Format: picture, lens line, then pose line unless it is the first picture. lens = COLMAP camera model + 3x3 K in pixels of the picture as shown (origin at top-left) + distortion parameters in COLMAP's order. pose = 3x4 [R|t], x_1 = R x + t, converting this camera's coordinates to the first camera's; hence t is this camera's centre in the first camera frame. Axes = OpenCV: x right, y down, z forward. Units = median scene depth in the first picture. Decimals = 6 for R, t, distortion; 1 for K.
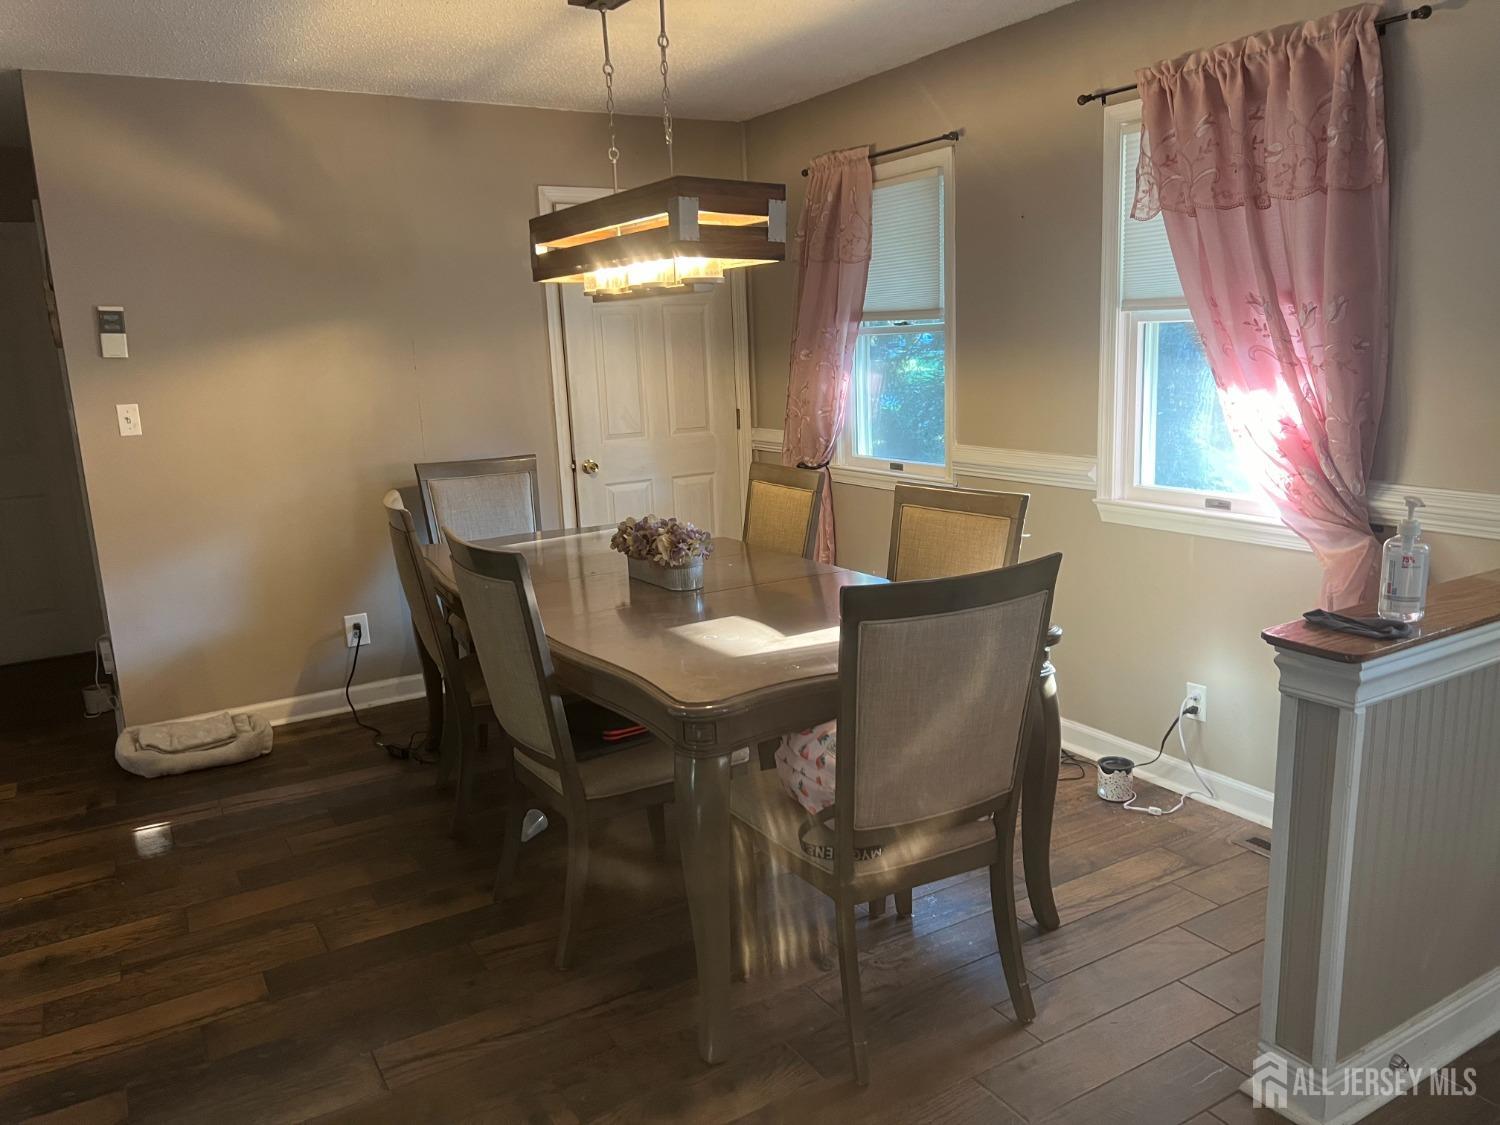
lens RADIAL K [[1131.9, 0, 750.0], [0, 1131.9, 562.5], [0, 0, 1]] dist [0.048401, -0.068582]
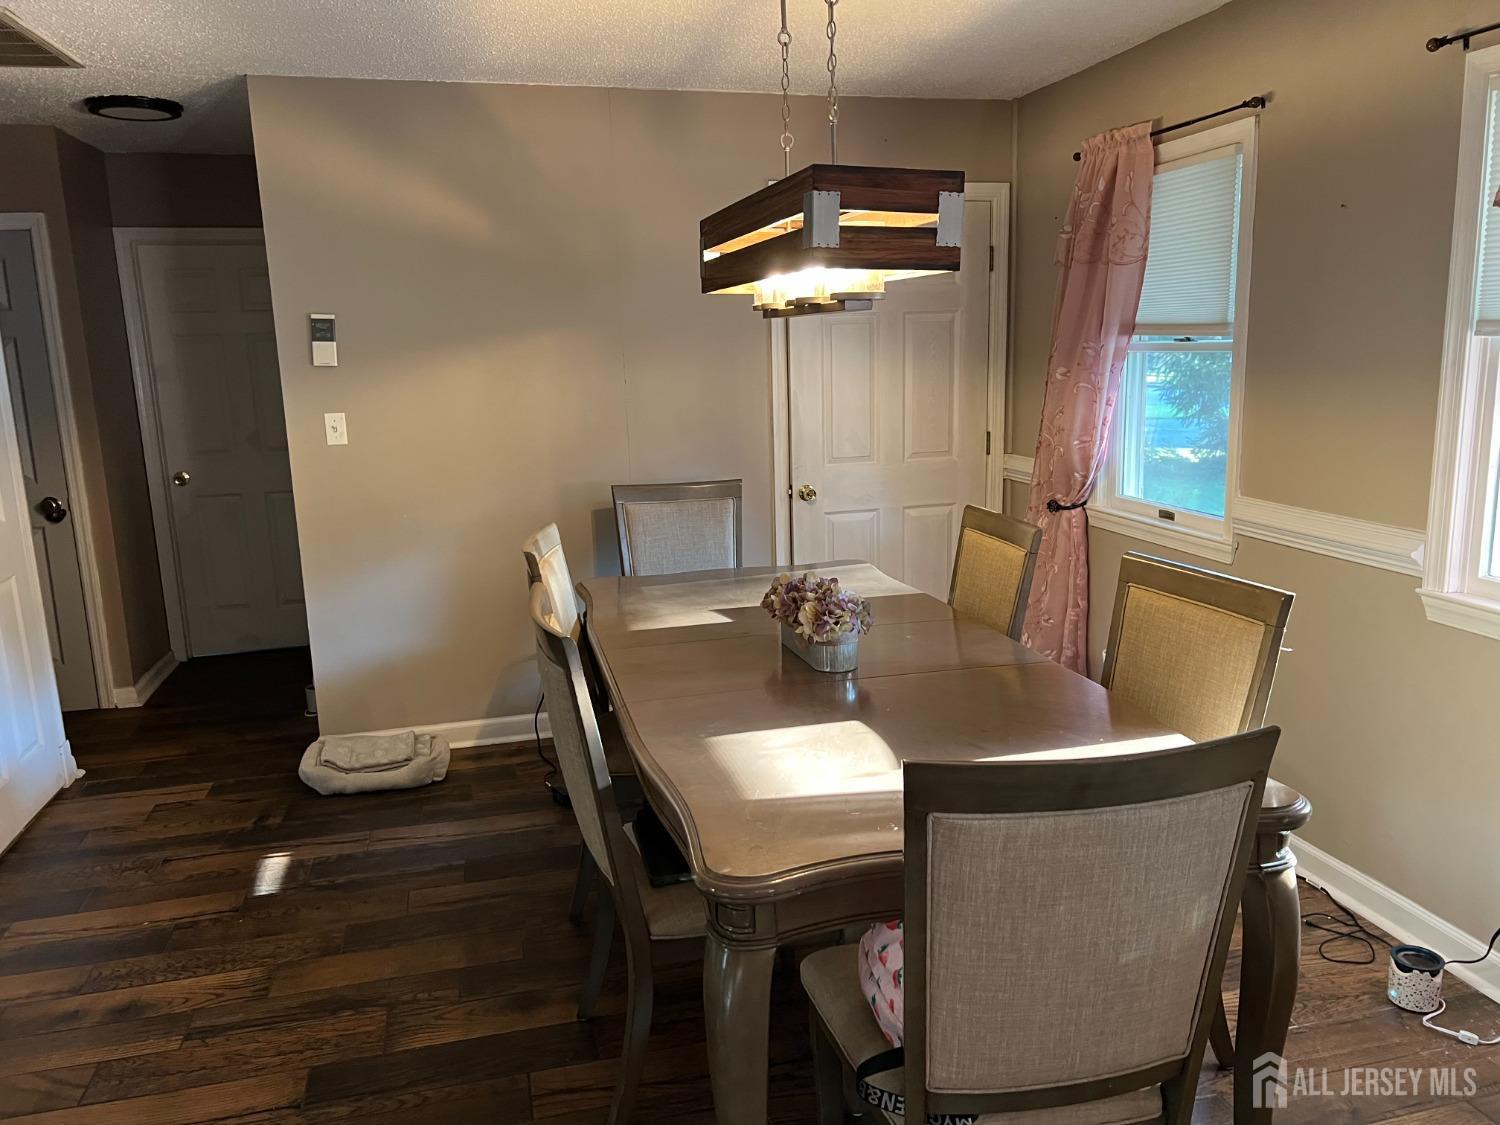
lens RADIAL K [[1141.1, 0, 750.0], [0, 1141.1, 562.5], [0, 0, 1]] dist [0.011949, -0.011676]
pose [[0.957978, 0.068732, -0.278485, 0.085409], [-0.067251, 0.997625, 0.014878, -0.049420], [0.278846, 0.004476, 0.960325, 0.153249]]
